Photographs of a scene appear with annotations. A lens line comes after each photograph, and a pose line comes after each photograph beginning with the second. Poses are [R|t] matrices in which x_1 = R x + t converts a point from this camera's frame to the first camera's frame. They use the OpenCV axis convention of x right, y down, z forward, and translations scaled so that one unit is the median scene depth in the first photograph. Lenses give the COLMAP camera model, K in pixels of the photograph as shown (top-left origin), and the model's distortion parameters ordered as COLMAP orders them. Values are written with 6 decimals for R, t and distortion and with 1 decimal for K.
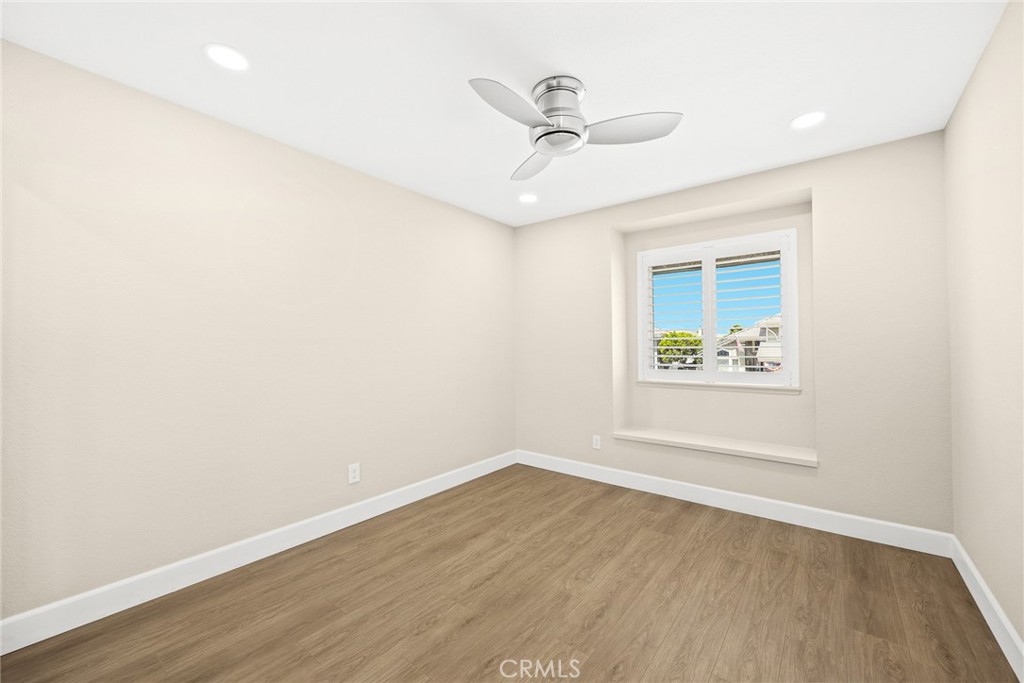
lens RADIAL K [[410.9, 0, 514.6], [0, 410.9, 332.9], [0, 0, 1]] dist [-0.001229, -0.000166]
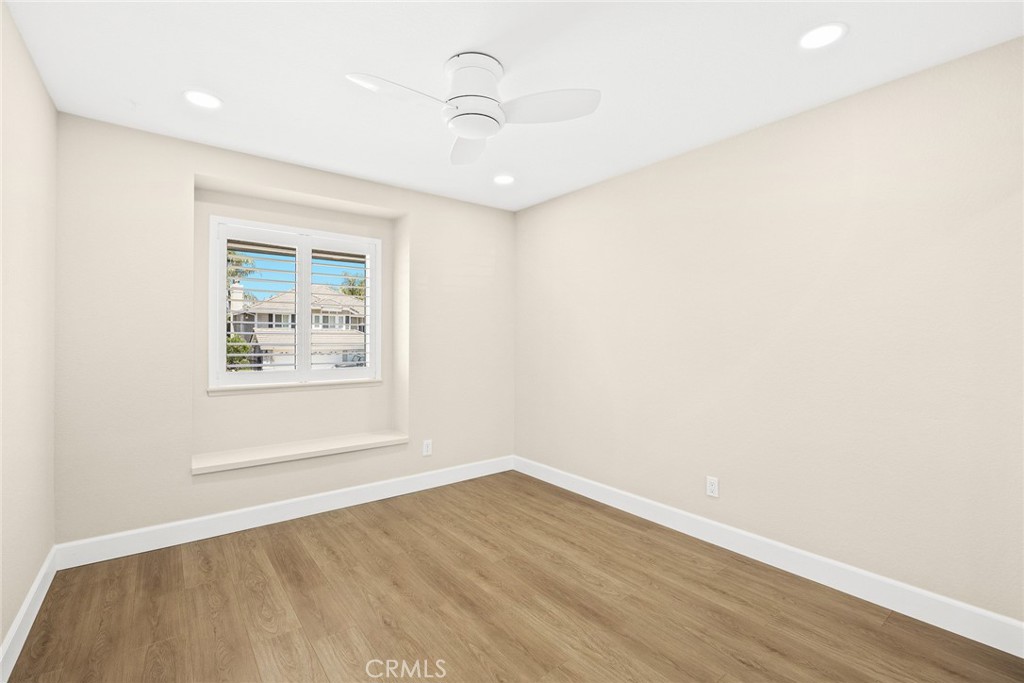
lens RADIAL K [[452.1, 0, 512.0], [0, 452.1, 341.5], [0, 0, 1]] dist [-0.028597, -0.000012]
pose [[0.235202, 0.012503, 0.971866, -0.422392], [-0.040365, 0.999180, -0.003085, 0.014345], [-0.971108, -0.038504, 0.235514, 0.333415]]
